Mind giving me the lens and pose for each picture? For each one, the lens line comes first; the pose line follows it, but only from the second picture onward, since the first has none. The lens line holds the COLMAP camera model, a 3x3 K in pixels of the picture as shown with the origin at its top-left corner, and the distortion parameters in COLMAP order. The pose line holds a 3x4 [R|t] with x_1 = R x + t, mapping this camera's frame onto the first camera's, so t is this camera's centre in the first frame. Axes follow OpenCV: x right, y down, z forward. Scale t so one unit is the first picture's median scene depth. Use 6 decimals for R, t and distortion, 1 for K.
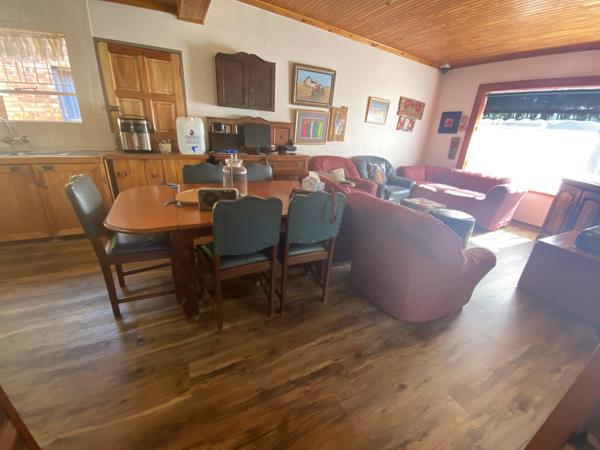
lens RADIAL K [[249.7, 0, 299.3], [0, 249.7, 222.8], [0, 0, 1]] dist [-0.022853, -0.001642]
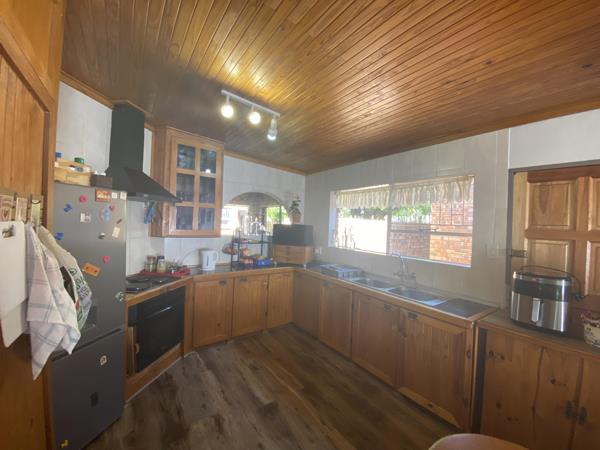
lens RADIAL K [[249.7, 0, 301.1], [0, 249.7, 222.5], [0, 0, 1]] dist [-0.022853, -0.001642]
pose [[0.174188, -0.044527, -0.983705, -0.180947], [-0.394071, 0.912343, -0.111077, -0.238241], [0.902423, 0.406997, 0.141372, 0.323411]]
